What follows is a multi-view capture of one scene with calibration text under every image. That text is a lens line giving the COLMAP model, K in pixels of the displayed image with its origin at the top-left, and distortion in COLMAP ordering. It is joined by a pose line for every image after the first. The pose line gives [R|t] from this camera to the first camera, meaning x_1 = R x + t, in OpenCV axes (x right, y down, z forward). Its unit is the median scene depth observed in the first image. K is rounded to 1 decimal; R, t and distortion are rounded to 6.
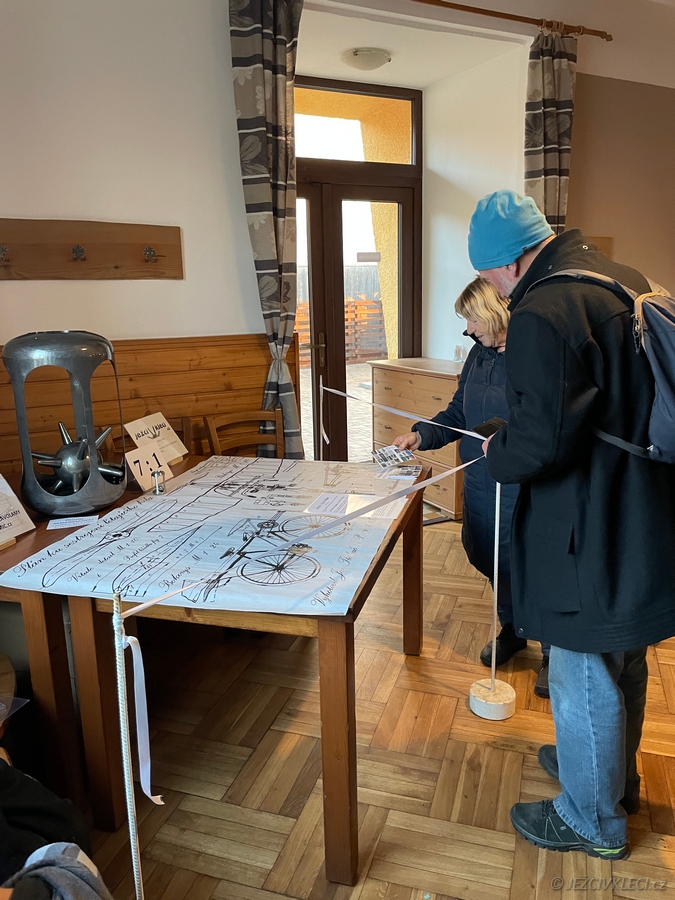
lens RADIAL K [[679.4, 0, 339.2], [0, 679.4, 449.8], [0, 0, 1]] dist [0.077483, -0.119555]
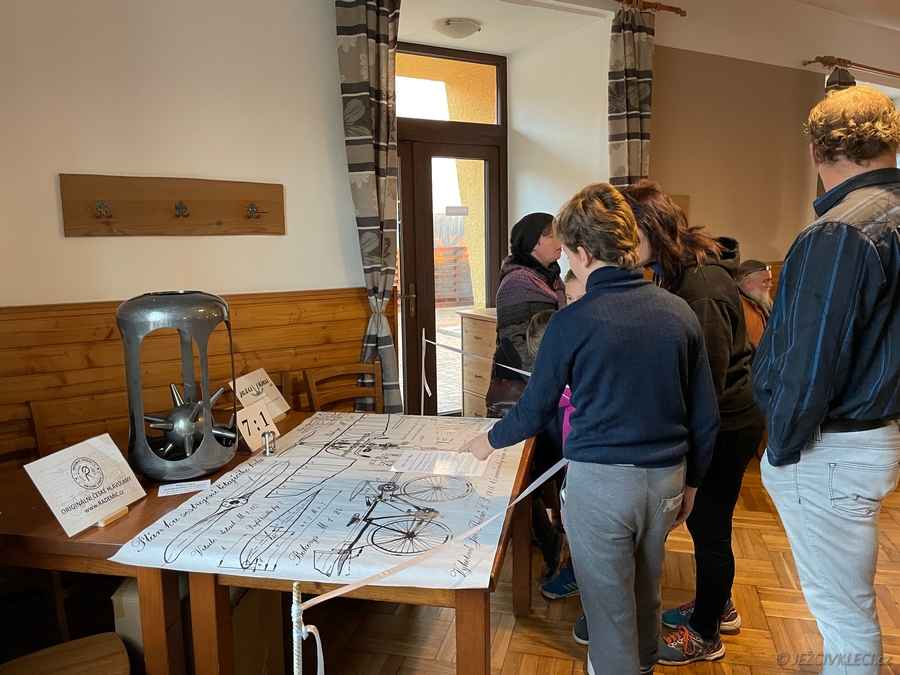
lens RADIAL K [[679.4, 0, 452.6], [0, 679.4, 332.3], [0, 0, 1]] dist [0.077483, -0.119555]
pose [[0.997755, -0.003038, 0.066898, -0.050798], [0.008821, 0.996228, -0.086322, -0.017674], [-0.066384, 0.086719, 0.994019, -0.004086]]
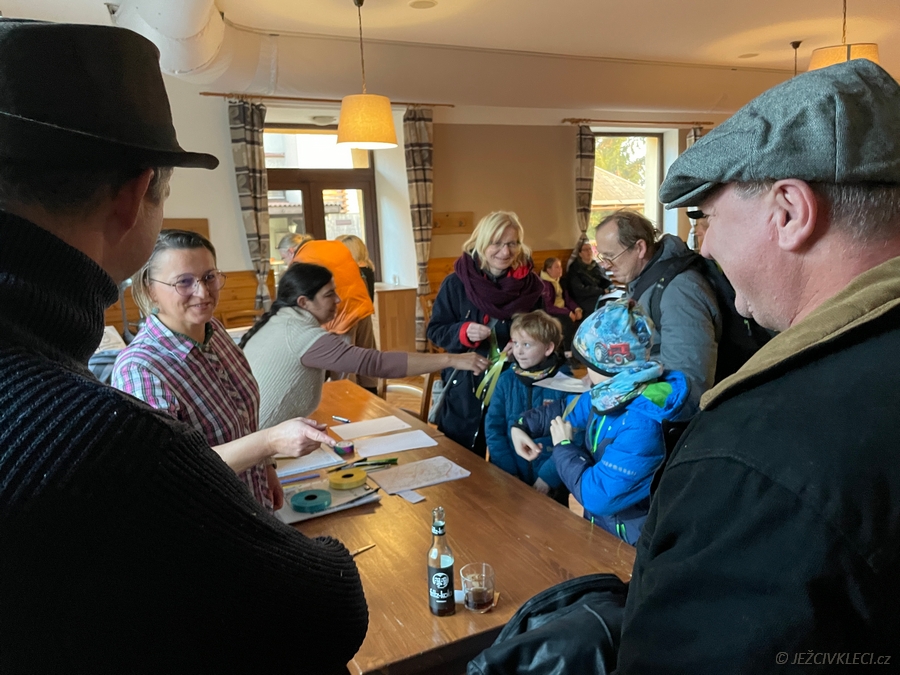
lens RADIAL K [[679.4, 0, 452.6], [0, 679.4, 332.3], [0, 0, 1]] dist [0.077483, -0.119555]
pose [[0.999778, -0.015408, -0.014340, 0.518665], [0.014437, 0.997748, -0.065505, 0.153071], [0.015317, 0.065284, 0.997749, -0.990164]]
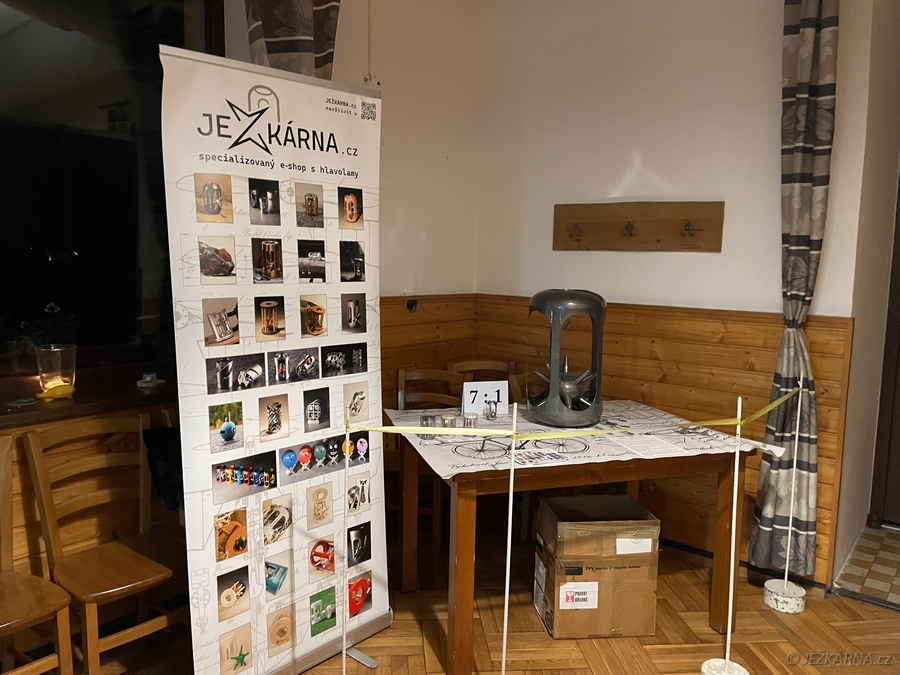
lens RADIAL K [[678.0, 0, 459.6], [0, 678.0, 327.0], [0, 0, 1]] dist [0.092915, -0.125938]
pose [[0.393533, 0.128639, -0.910266, 0.563868], [-0.236741, 0.970947, 0.034865, -0.092007], [0.888305, 0.201777, 0.412554, 0.283675]]
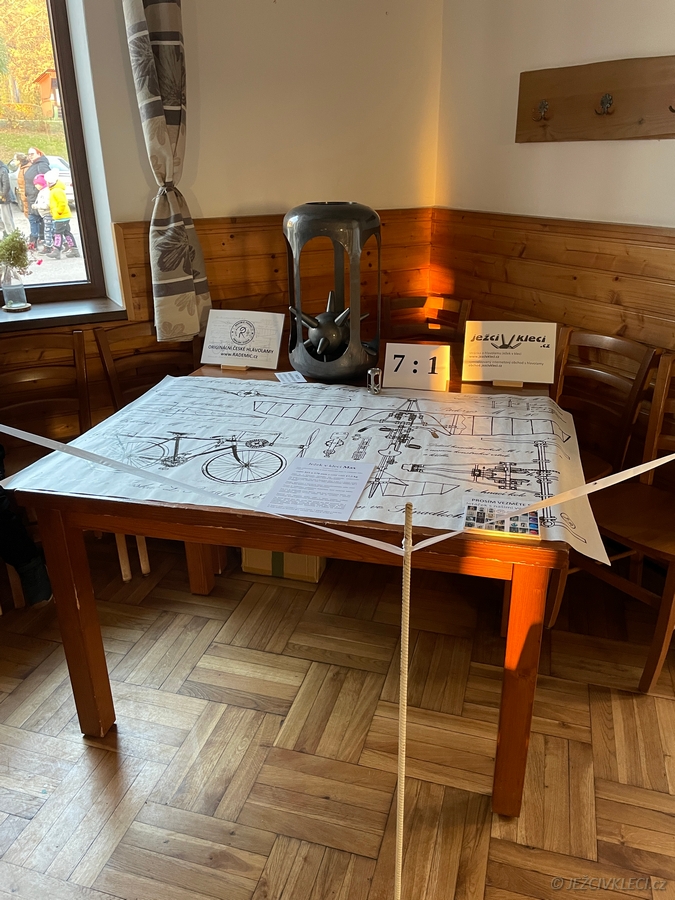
lens RADIAL K [[679.4, 0, 339.2], [0, 679.4, 449.8], [0, 0, 1]] dist [0.077483, -0.119555]
pose [[0.022458, 0.411875, -0.910964, 0.473557], [-0.215670, 0.891735, 0.397864, -0.173411], [0.976208, 0.187532, 0.108855, 0.660403]]
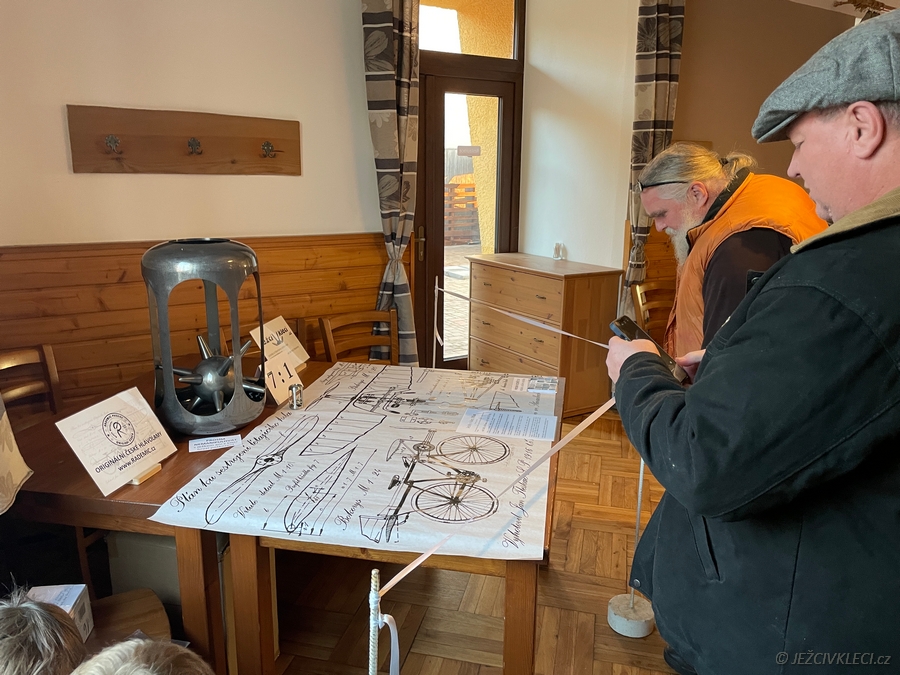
lens RADIAL K [[678.8, 0, 448.5], [0, 678.8, 332.1], [0, 0, 1]] dist [0.082651, -0.119401]
pose [[0.996619, 0.014785, 0.080816, -0.098462], [-0.015321, 0.999865, 0.006005, -0.038959], [-0.080716, -0.007222, 0.996711, 0.022776]]
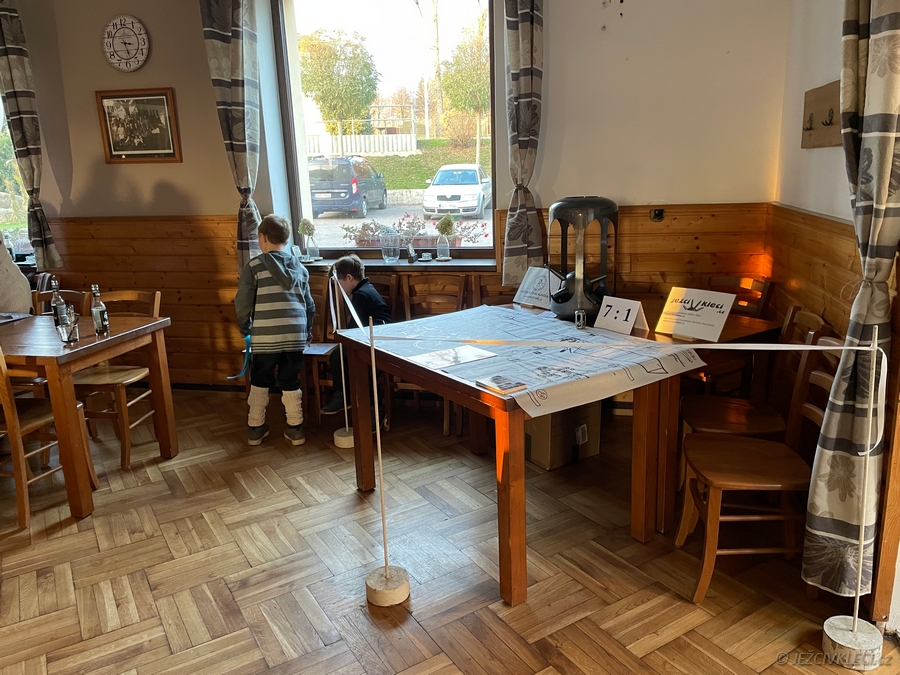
lens RADIAL K [[677.9, 0, 450.0], [0, 677.9, 337.5], [0, 0, 1]] dist [0.094874, -0.131900]
pose [[-0.647847, 0.223070, -0.728377, 0.642310], [-0.124127, 0.912473, 0.389854, -0.299375], [0.751589, 0.342977, -0.563454, 1.181027]]
